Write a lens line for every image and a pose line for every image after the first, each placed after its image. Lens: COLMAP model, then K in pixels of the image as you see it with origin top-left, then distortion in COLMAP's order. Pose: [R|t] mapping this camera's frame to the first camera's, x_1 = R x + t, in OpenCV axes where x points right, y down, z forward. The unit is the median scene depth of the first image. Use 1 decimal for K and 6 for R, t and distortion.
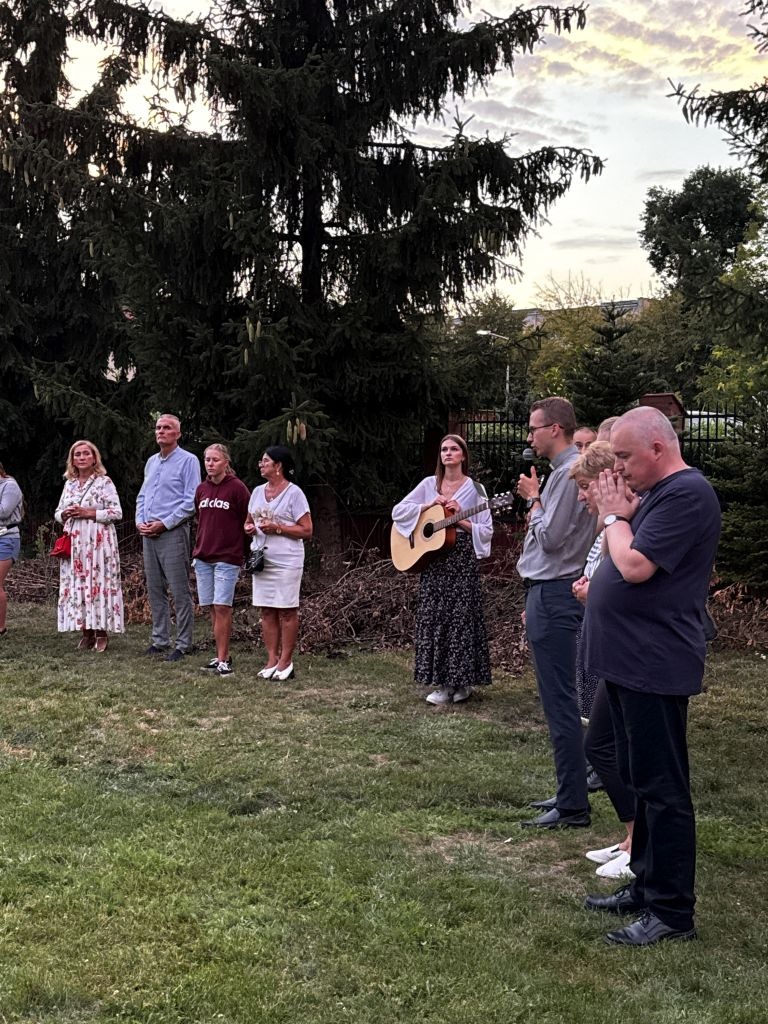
lens RADIAL K [[1393.8, 0, 384.1], [0, 1393.8, 502.8], [0, 0, 1]] dist [0.267781, 0.000000]
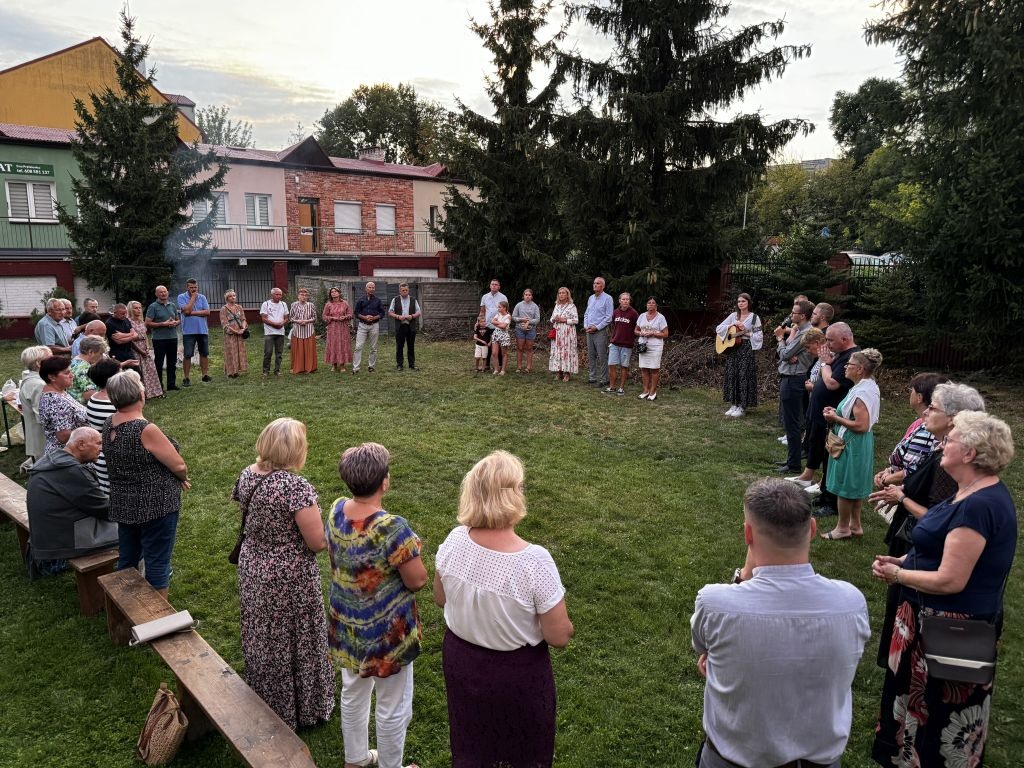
lens RADIAL K [[797.0, 0, 509.0], [0, 797.0, 384.1], [0, 0, 1]] dist [0.106205, -0.058417]
pose [[0.984063, 0.040633, -0.173115, -0.069070], [-0.015958, 0.989795, 0.141605, -0.069291], [0.177102, -0.136585, 0.974669, -0.263264]]
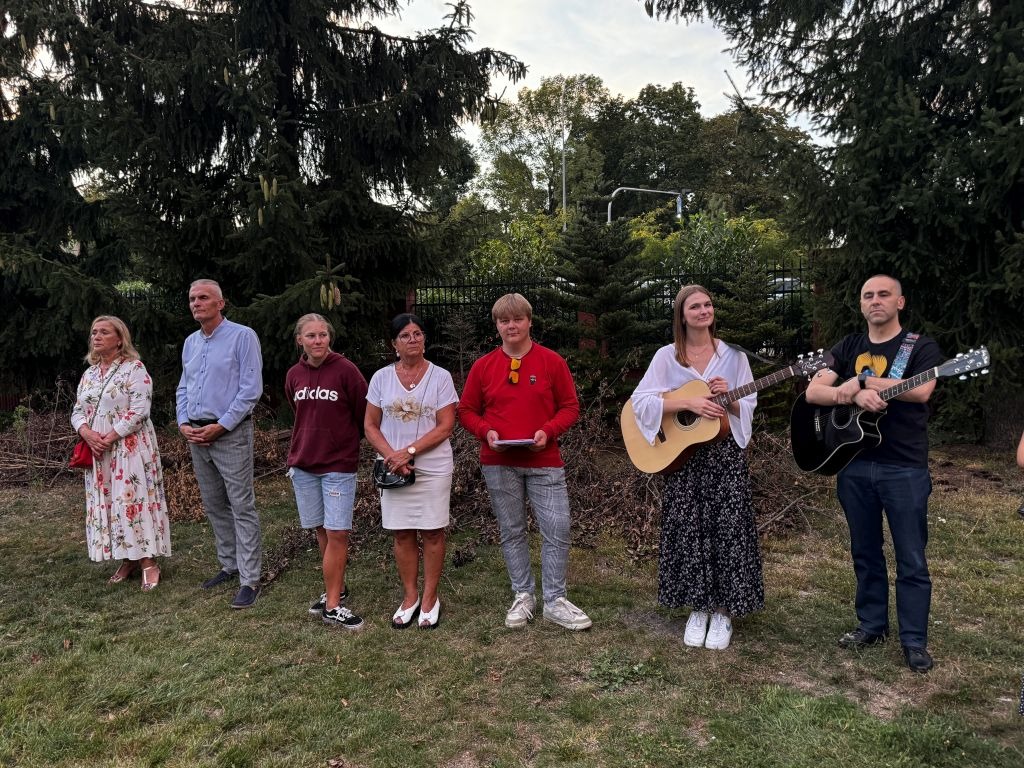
lens RADIAL K [[816.7, 0, 516.2], [0, 816.7, 380.4], [0, 0, 1]] dist [0.067467, -0.092396]
pose [[0.939754, -0.057064, 0.337055, -0.154200], [0.040254, 0.997582, 0.056659, -0.024661], [-0.339473, -0.039678, 0.939779, 0.508329]]
